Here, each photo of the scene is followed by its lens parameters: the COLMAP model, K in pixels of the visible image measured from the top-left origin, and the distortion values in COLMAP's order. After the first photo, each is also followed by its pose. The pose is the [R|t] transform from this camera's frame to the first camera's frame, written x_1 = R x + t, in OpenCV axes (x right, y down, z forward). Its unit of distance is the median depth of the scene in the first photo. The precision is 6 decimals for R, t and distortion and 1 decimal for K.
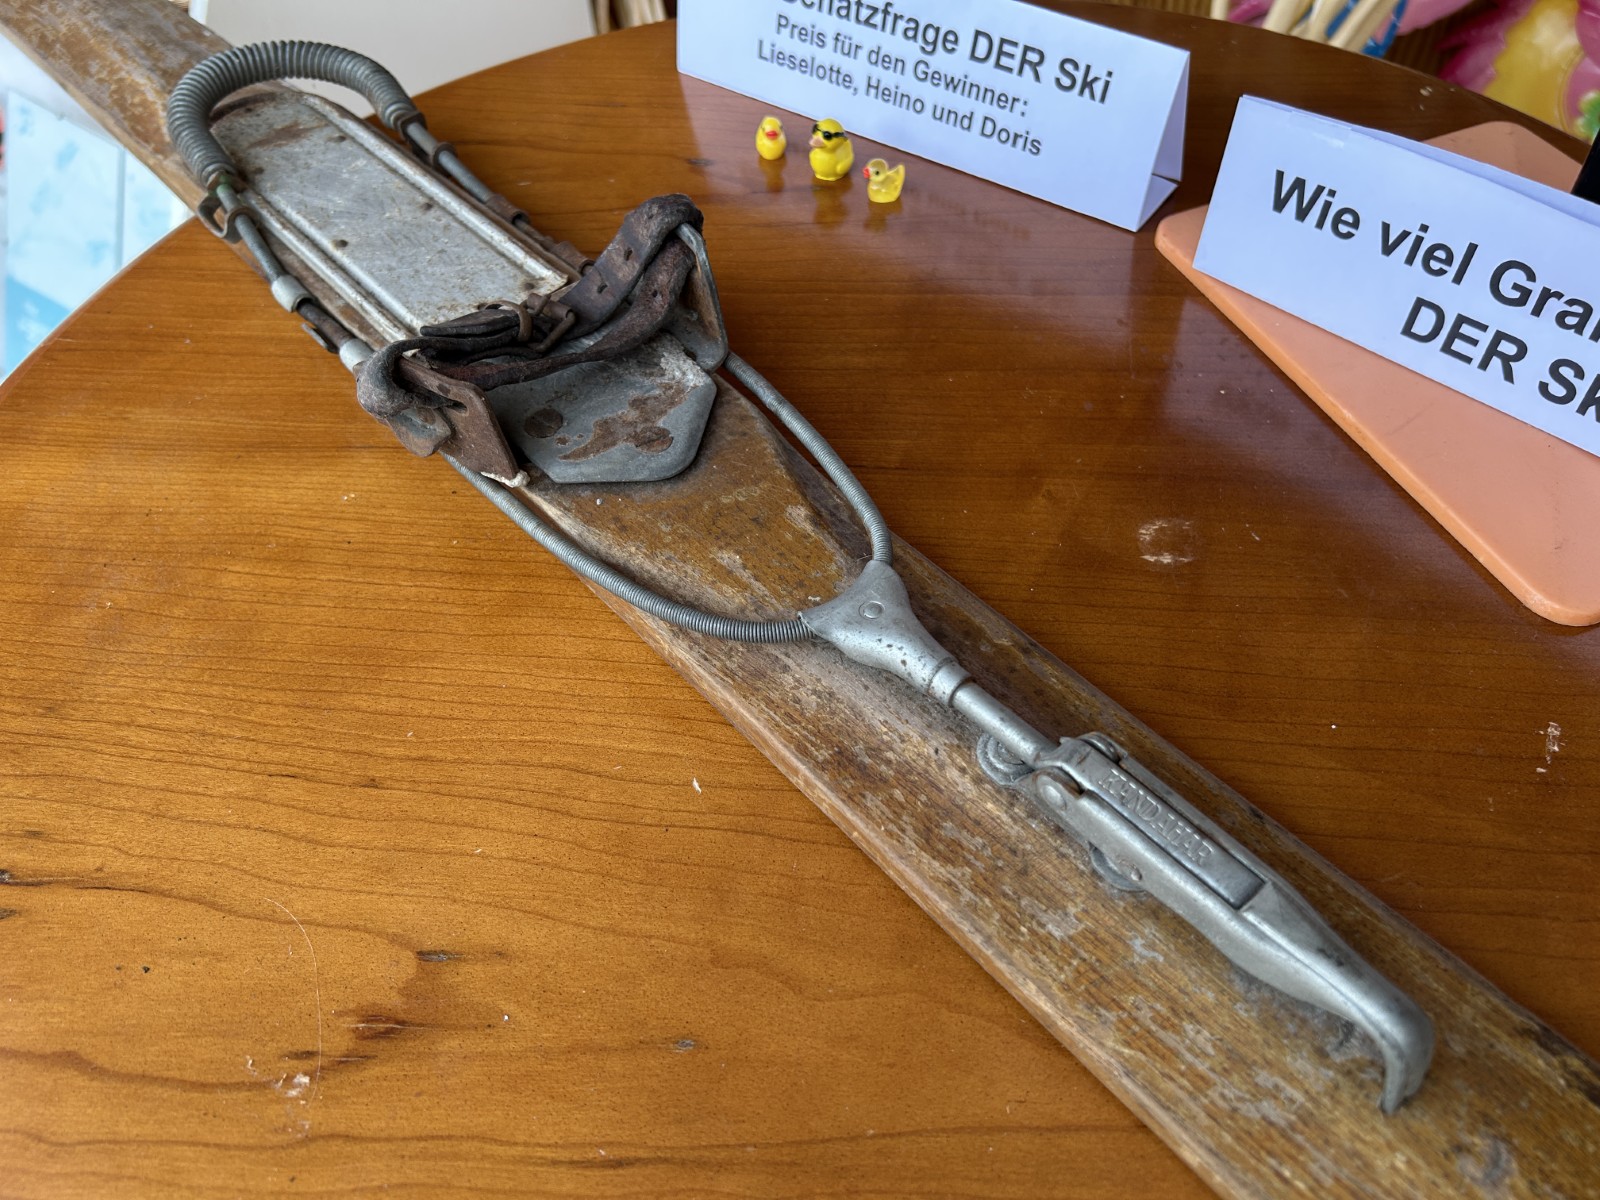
lens RADIAL K [[1229.9, 0, 792.0], [0, 1229.9, 599.0], [0, 0, 1]] dist [0.043011, -0.072835]
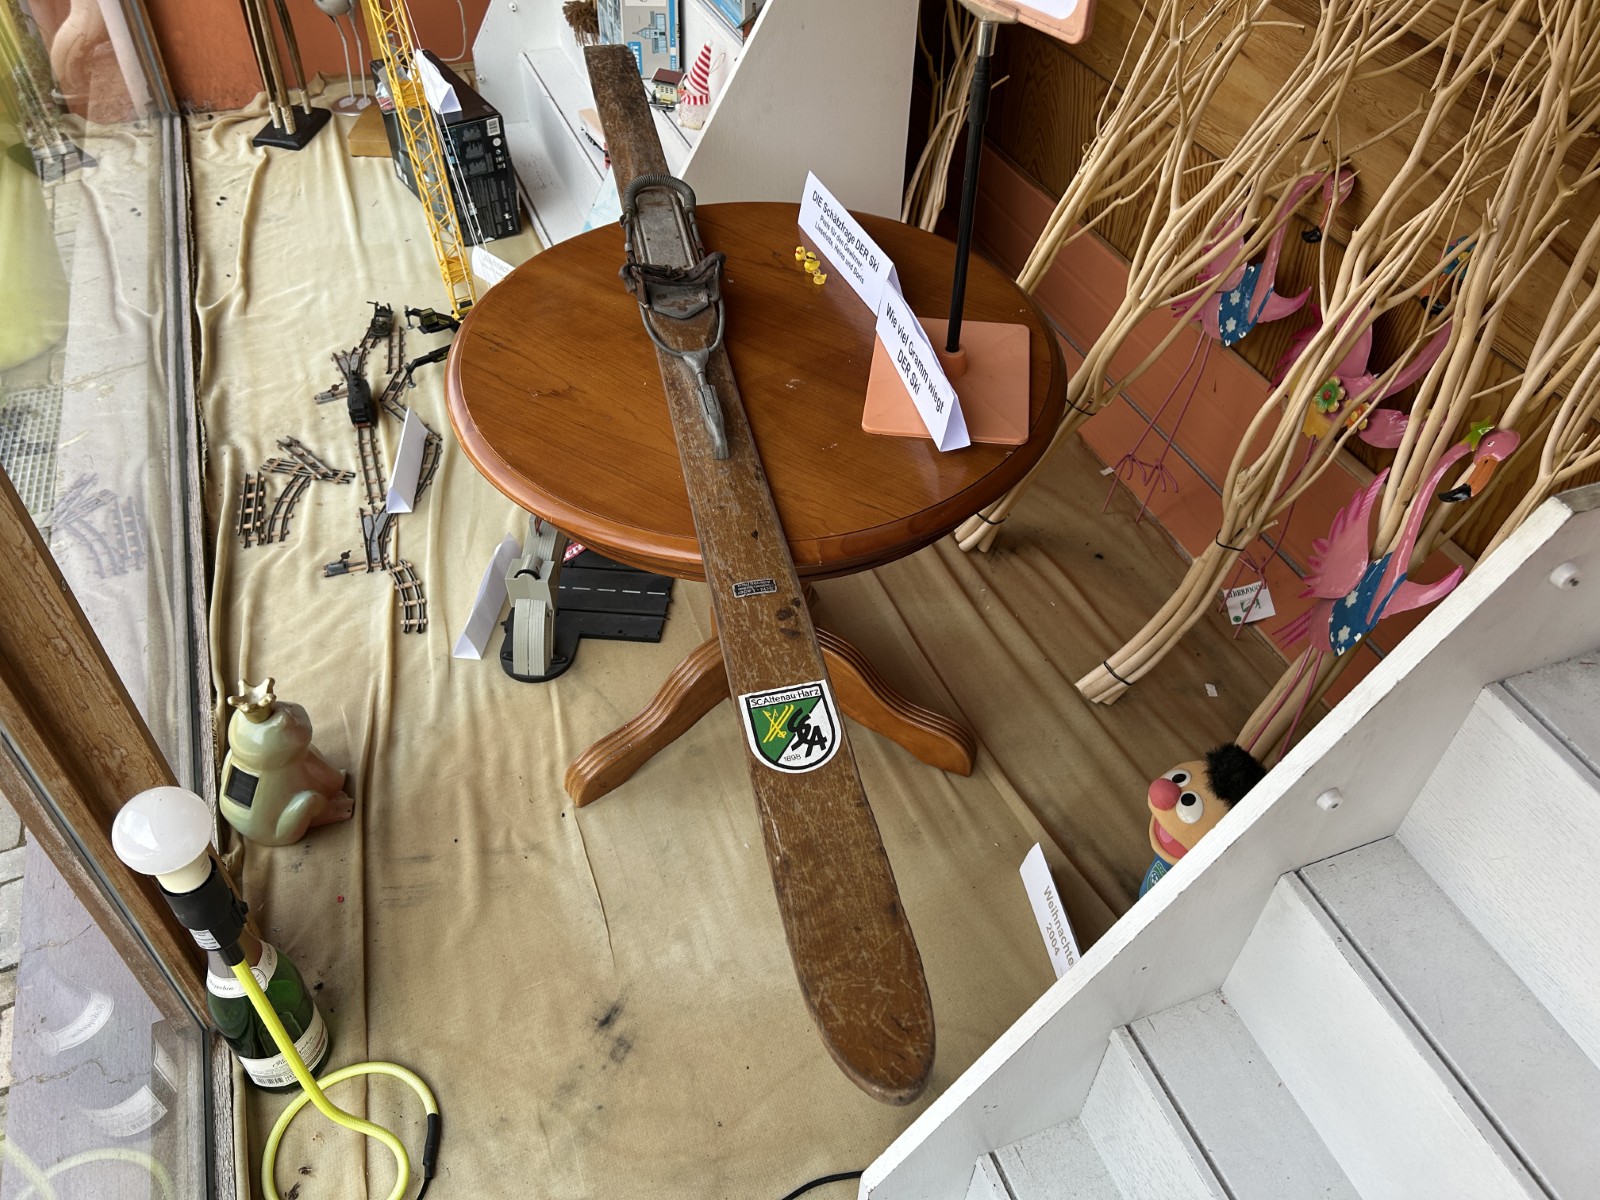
lens RADIAL K [[1210.0, 0, 804.0], [0, 1210.0, 604.3], [0, 0, 1]] dist [0.050493, -0.057090]
pose [[0.870372, 0.386900, -0.304566, 1.586721], [-0.408375, 0.912783, -0.007494, 0.535786], [0.275103, 0.130900, 0.952462, -2.165523]]
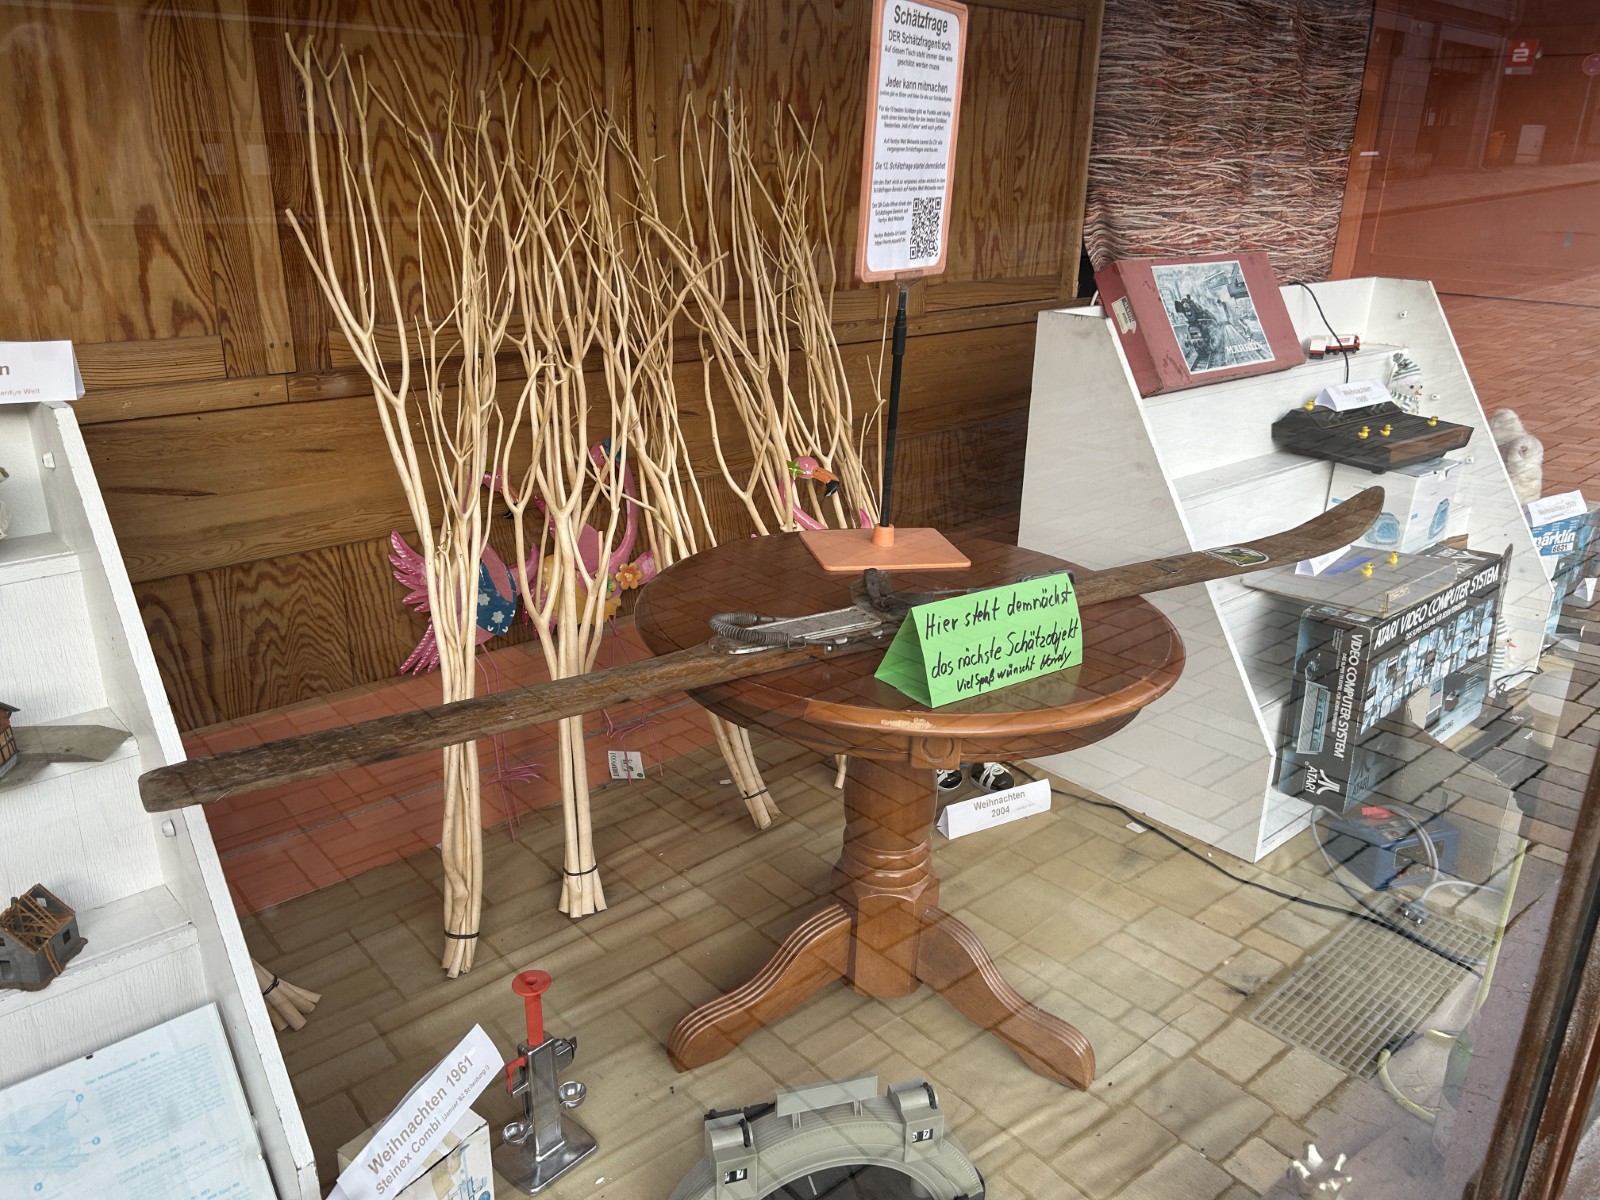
lens RADIAL K [[1210.0, 0, 804.0], [0, 1210.0, 604.3], [0, 0, 1]] dist [0.050493, -0.057090]
pose [[0.148622, -0.294923, 0.943892, -3.717530], [0.724870, 0.681752, 0.098881, -0.758542], [-0.672663, 0.669503, 0.315104, 0.018270]]
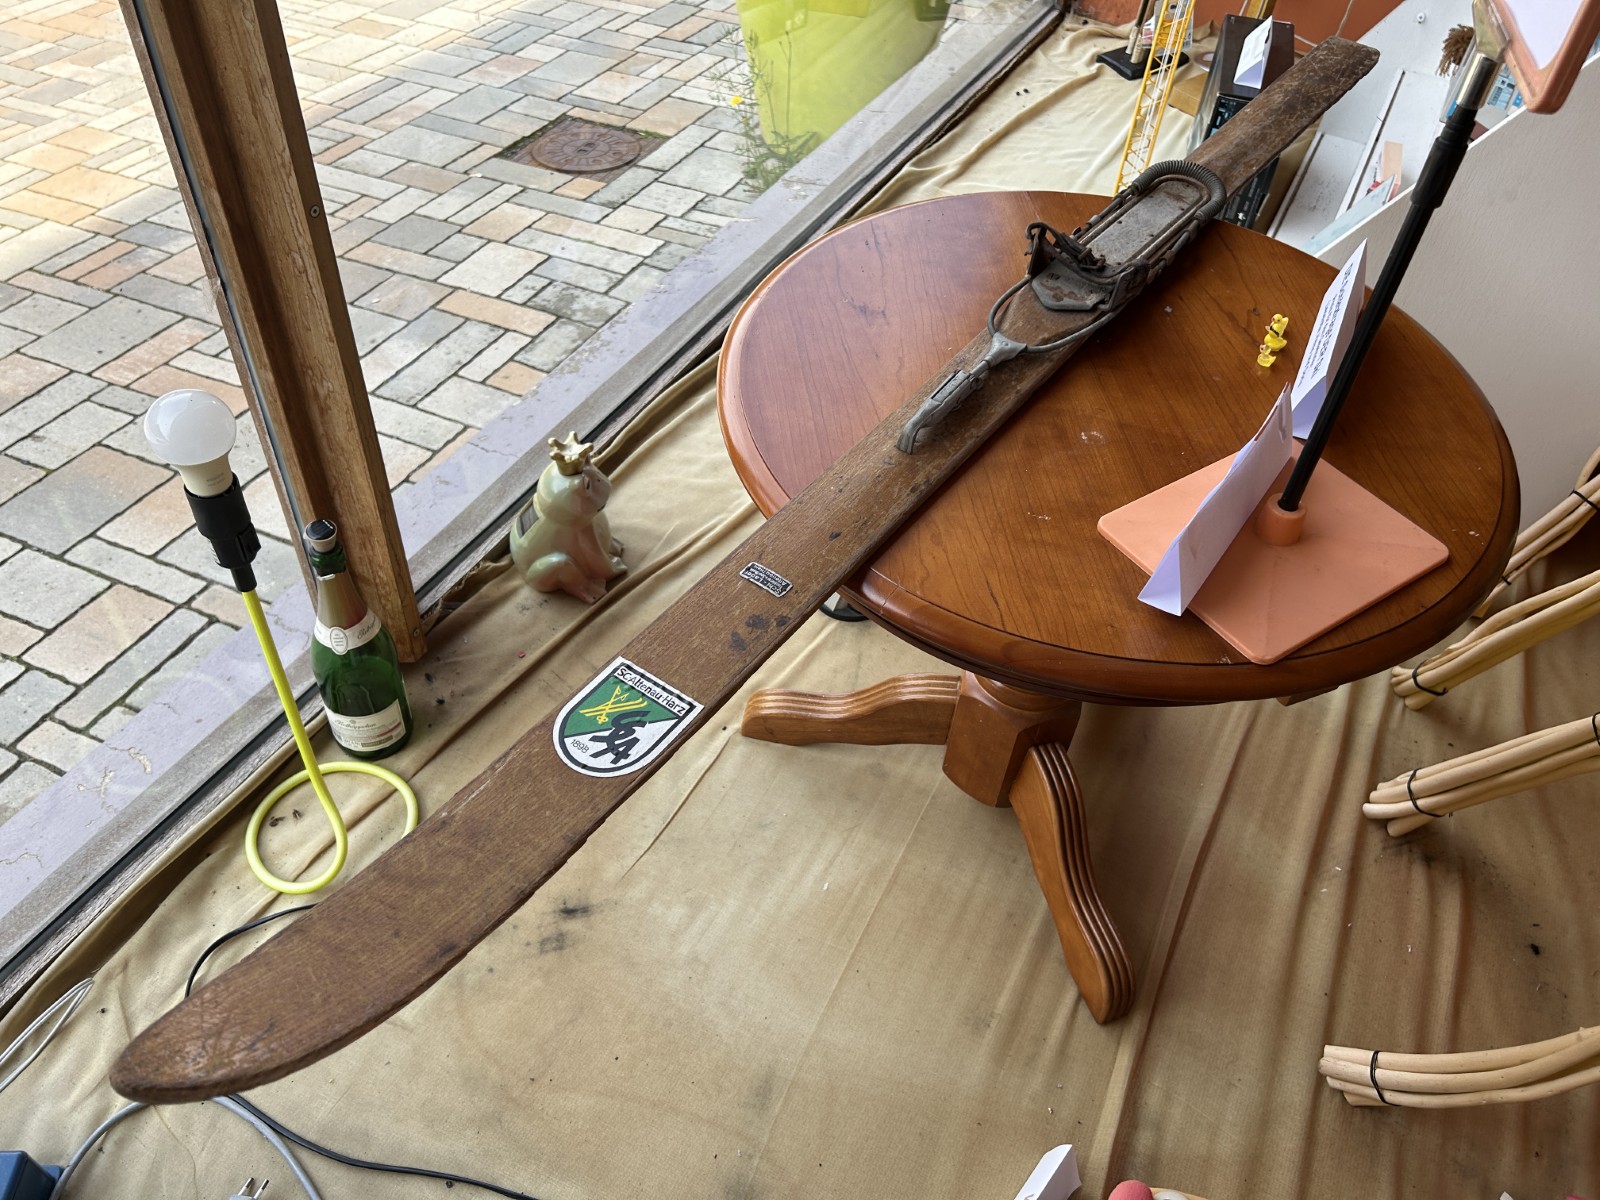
lens RADIAL K [[1210.0, 0, 804.0], [0, 1210.0, 604.3], [0, 0, 1]] dist [0.050493, -0.057090]
pose [[0.202517, 0.752838, -0.626276, 2.083342], [-0.788364, 0.504713, 0.351777, -0.293572], [0.580920, 0.422493, 0.695724, -1.063189]]
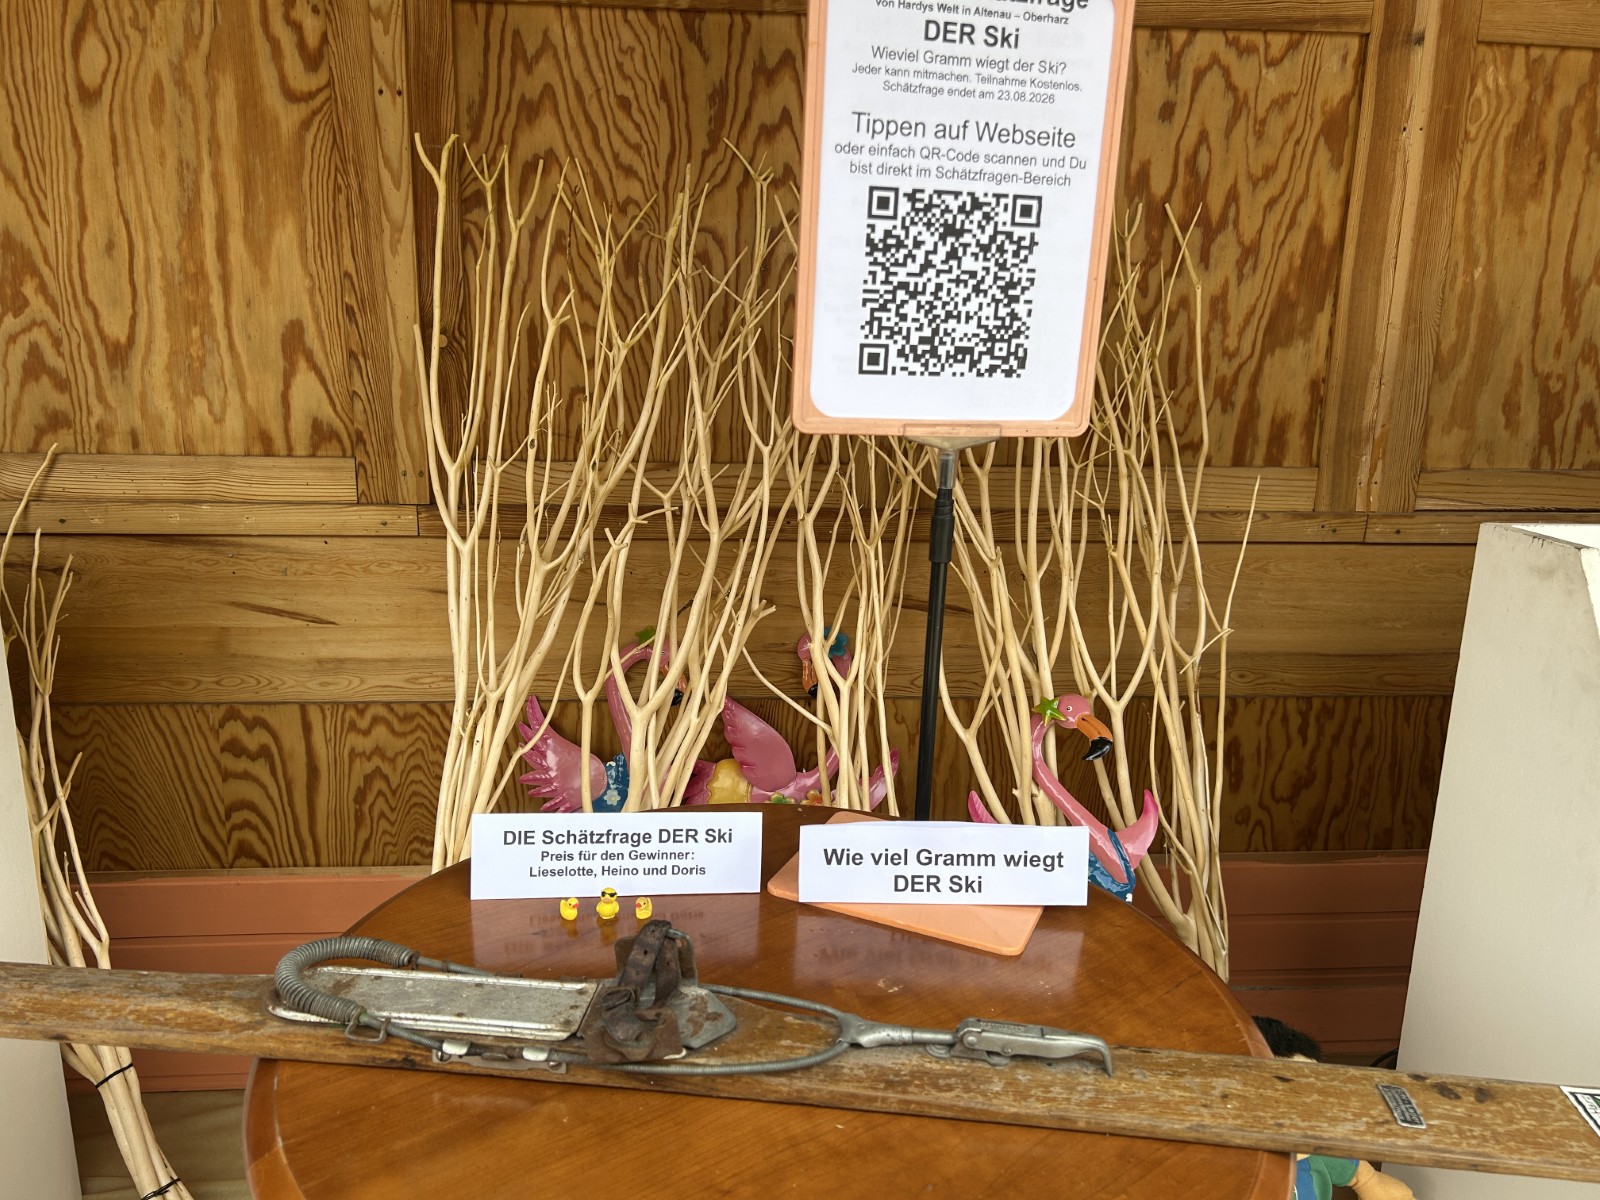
lens RADIAL K [[1203.4, 0, 794.5], [0, 1203.4, 606.2], [0, 0, 1]] dist [0.050642, -0.058539]
pose [[0.714847, -0.104669, 0.691403, -1.320294], [0.487925, 0.782929, -0.385943, 0.186110], [-0.500923, 0.613243, 0.610745, -0.757198]]
